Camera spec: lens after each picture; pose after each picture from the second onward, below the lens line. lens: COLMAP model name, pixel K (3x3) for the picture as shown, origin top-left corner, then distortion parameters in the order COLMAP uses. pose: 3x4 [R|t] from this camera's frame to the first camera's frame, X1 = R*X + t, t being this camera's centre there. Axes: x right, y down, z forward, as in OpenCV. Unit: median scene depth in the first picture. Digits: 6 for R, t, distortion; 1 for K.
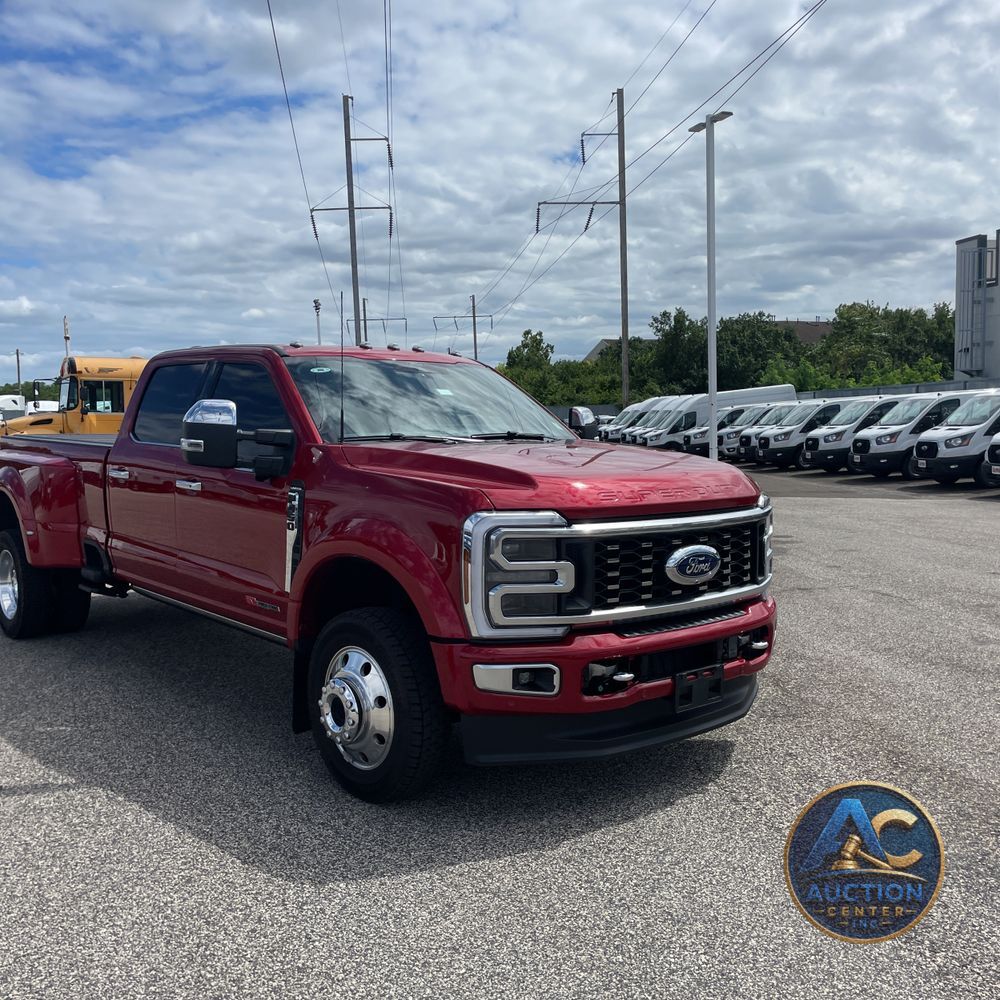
lens RADIAL K [[1024.4, 0, 496.6], [0, 1024.4, 500.3], [0, 0, 1]] dist [0.016057, 0.000000]
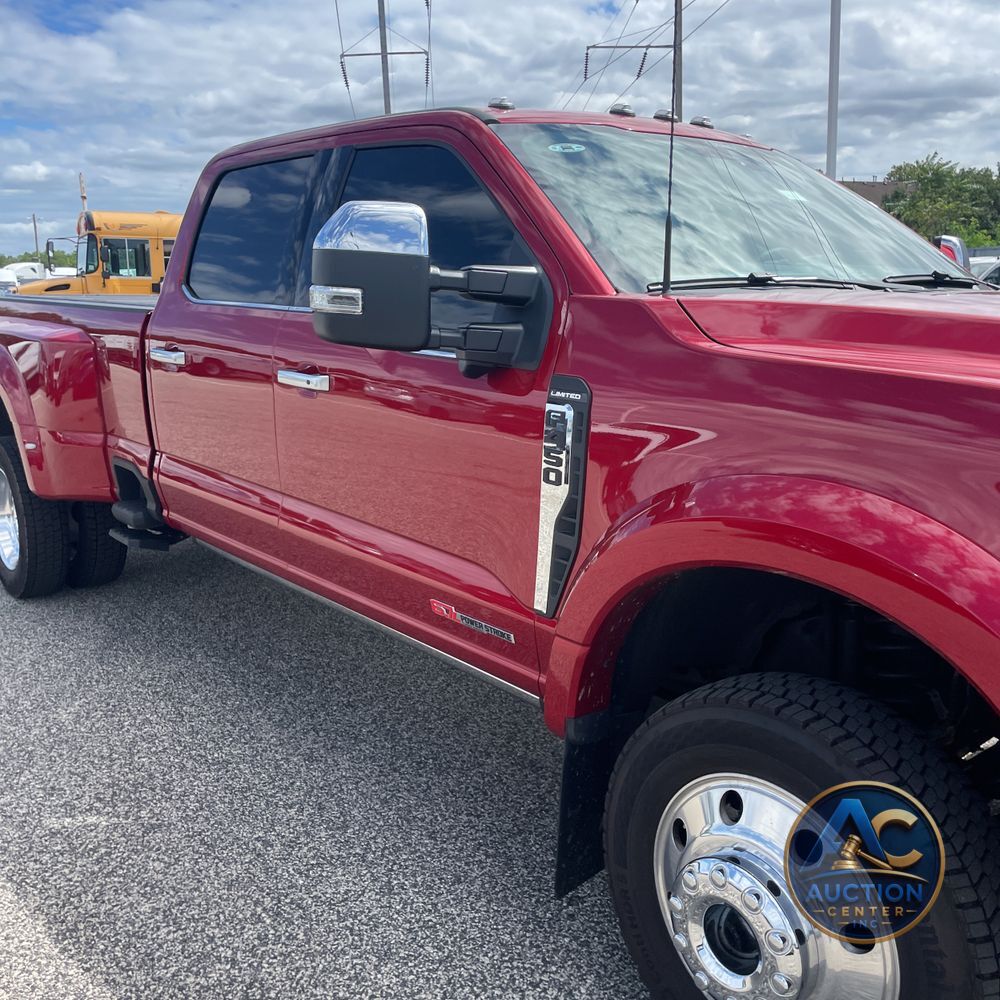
lens RADIAL K [[1024.4, 0, 508.5], [0, 1024.4, 491.1], [0, 0, 1]] dist [0.016057, 0.000000]
pose [[0.999879, 0.002644, -0.015322, -0.112104], [-0.000857, 0.993309, 0.115485, -0.011499], [0.015525, -0.115458, 0.993191, 0.280537]]
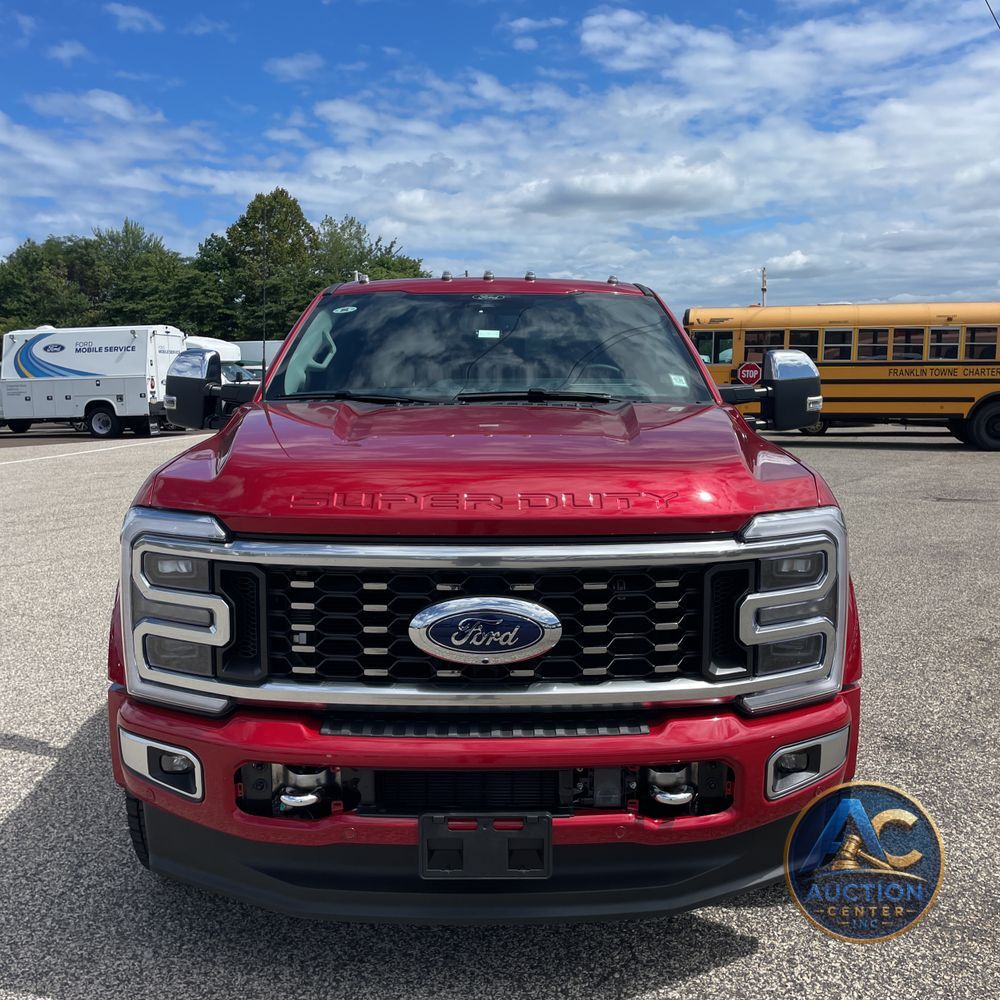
lens RADIAL K [[1024.4, 0, 505.2], [0, 1024.4, 494.2], [0, 0, 1]] dist [0.016057, 0.000000]
pose [[0.766224, 0.073805, -0.638320, 0.238825], [-0.045979, 0.997133, 0.060100, -0.019895], [0.640926, -0.016701, 0.767421, 0.248187]]
